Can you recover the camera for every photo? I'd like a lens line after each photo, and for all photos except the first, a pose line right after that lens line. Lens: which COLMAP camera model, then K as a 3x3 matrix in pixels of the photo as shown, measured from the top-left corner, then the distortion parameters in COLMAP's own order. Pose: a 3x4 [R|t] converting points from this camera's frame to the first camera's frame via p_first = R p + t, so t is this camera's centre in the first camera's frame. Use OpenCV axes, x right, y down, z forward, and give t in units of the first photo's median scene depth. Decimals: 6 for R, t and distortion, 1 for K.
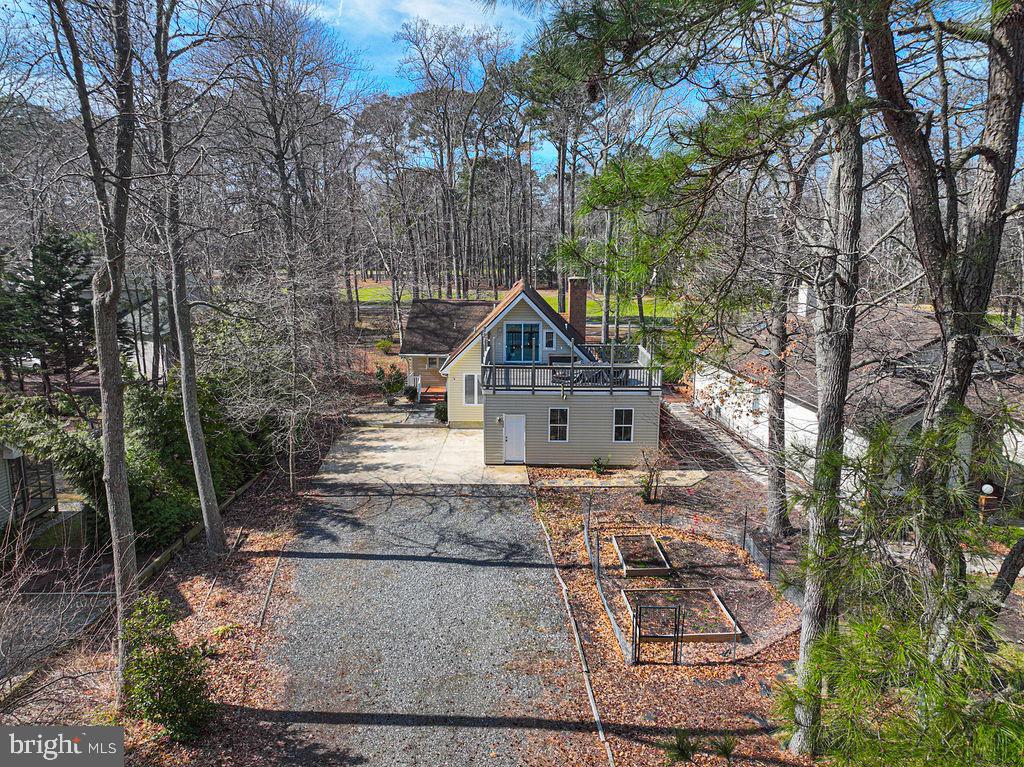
lens RADIAL K [[711.6, 0, 508.4], [0, 711.6, 381.5], [0, 0, 1]] dist [0.003364, -0.000115]
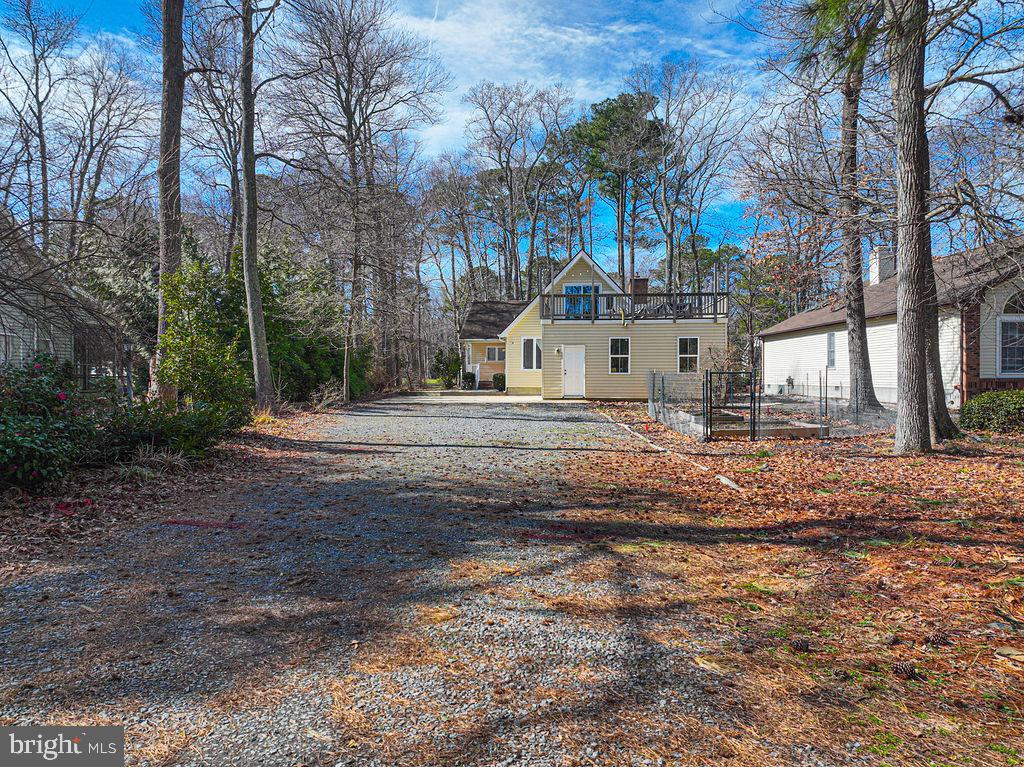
lens RADIAL K [[711.6, 0, 508.4], [0, 711.6, 381.5], [0, 0, 1]] dist [0.003364, -0.000115]
pose [[0.996149, -0.005177, -0.087528, 0.003961], [-0.010619, 0.983783, -0.179046, 0.226081], [0.087035, 0.179286, 0.979939, 0.043144]]
